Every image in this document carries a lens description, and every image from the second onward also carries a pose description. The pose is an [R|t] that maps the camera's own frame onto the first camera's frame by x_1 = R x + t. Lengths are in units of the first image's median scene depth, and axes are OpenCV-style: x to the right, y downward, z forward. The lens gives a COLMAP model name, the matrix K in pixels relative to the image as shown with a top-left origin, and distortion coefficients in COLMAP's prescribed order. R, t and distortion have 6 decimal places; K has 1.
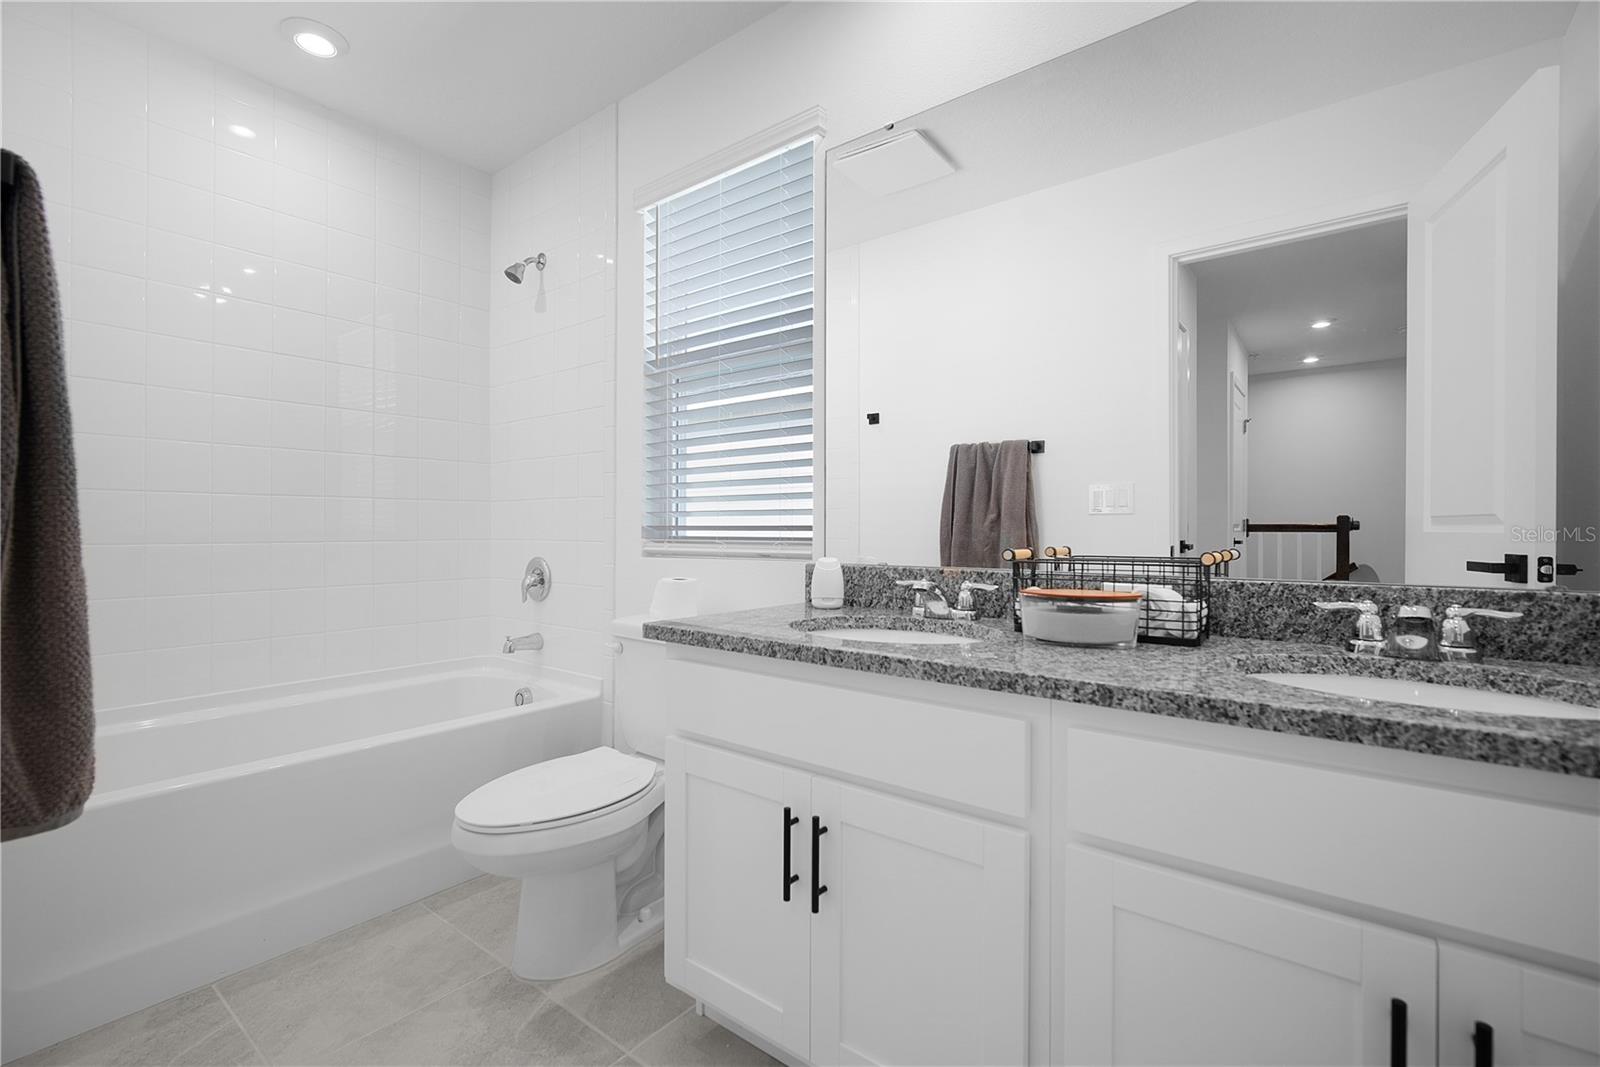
lens RADIAL K [[717.6, 0, 800.0], [0, 717.6, 533.5], [0, 0, 1]] dist [-0.000918, 0.000570]
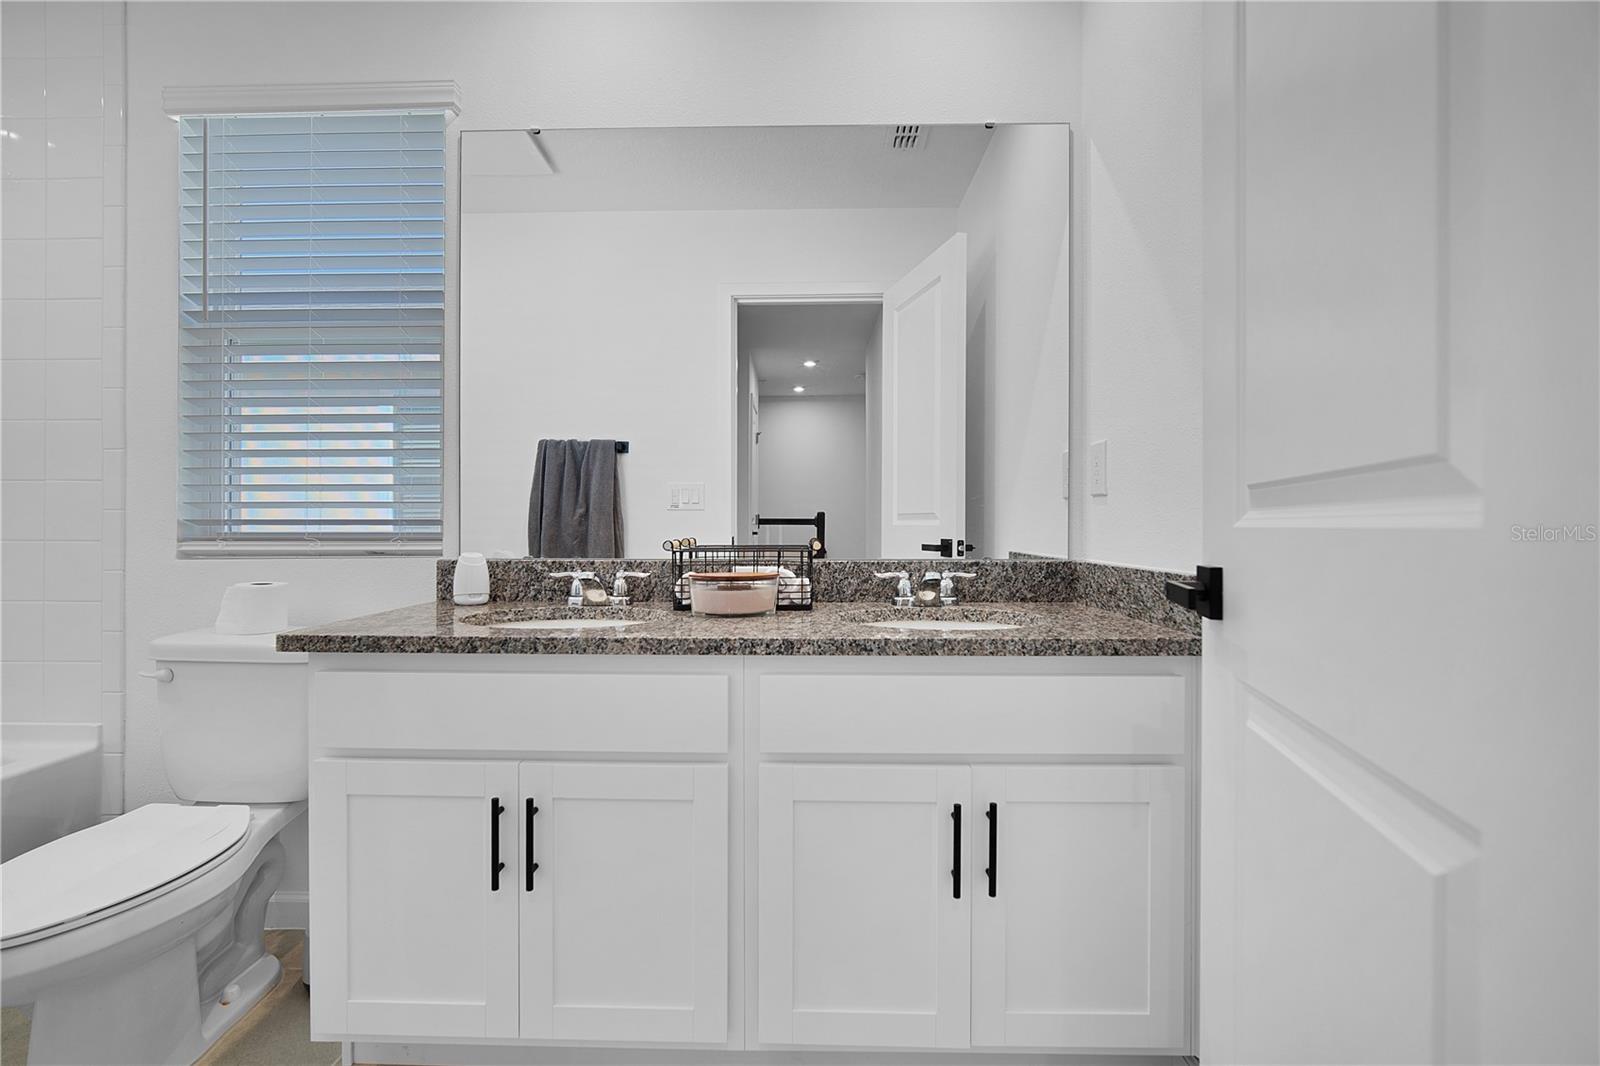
lens RADIAL K [[717.6, 0, 800.0], [0, 717.6, 533.0], [0, 0, 1]] dist [-0.000918, 0.000570]
pose [[0.795727, -0.009904, 0.605574, -0.237979], [0.004739, 0.999937, 0.010127, -0.001367], [-0.605637, -0.005188, 0.795725, -0.055662]]
